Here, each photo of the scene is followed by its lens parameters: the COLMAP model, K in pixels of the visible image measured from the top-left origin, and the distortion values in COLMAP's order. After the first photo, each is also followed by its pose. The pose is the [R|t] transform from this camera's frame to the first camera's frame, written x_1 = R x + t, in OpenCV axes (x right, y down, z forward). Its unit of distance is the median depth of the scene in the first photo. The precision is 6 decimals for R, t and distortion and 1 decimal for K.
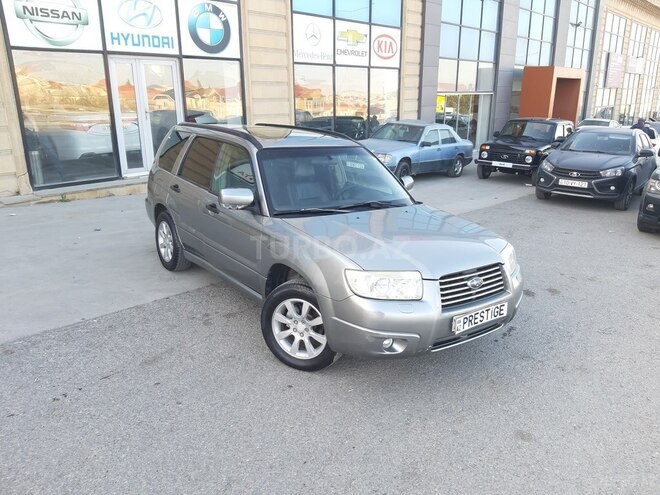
lens RADIAL K [[515.4, 0, 340.5], [0, 515.4, 249.1], [0, 0, 1]] dist [0.073760, -0.126458]
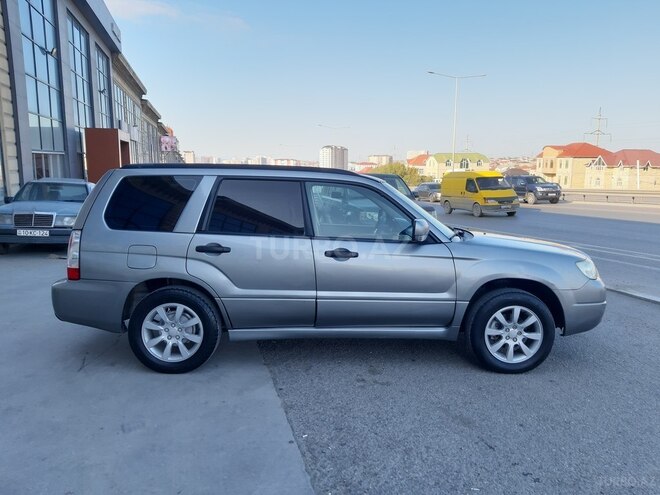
lens RADIAL K [[509.0, 0, 338.2], [0, 509.0, 245.8], [0, 0, 1]] dist [0.087821, -0.164106]
pose [[0.552073, -0.125285, 0.824329, -0.453419], [0.231014, 0.972926, -0.006846, -0.041937], [-0.801154, 0.194212, 0.566069, 0.252058]]
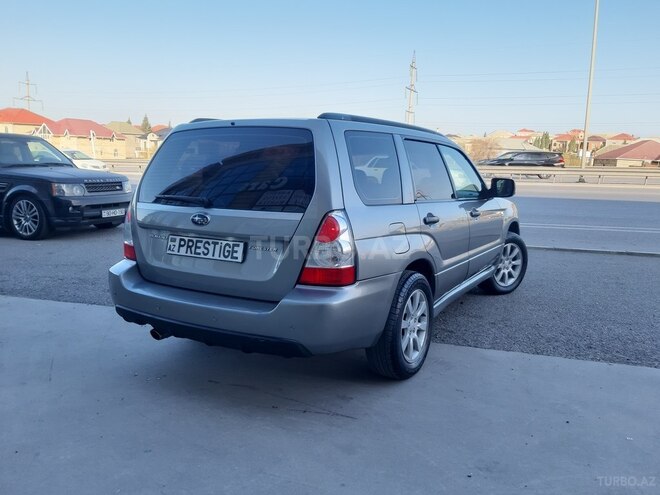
lens RADIAL K [[515.4, 0, 340.5], [0, 515.4, 249.1], [0, 0, 1]] dist [0.073760, -0.126458]
pose [[-0.386970, -0.190277, 0.902247, -0.475582], [0.214230, 0.933151, 0.288677, -0.161388], [-0.896861, 0.304997, -0.320339, 0.735403]]
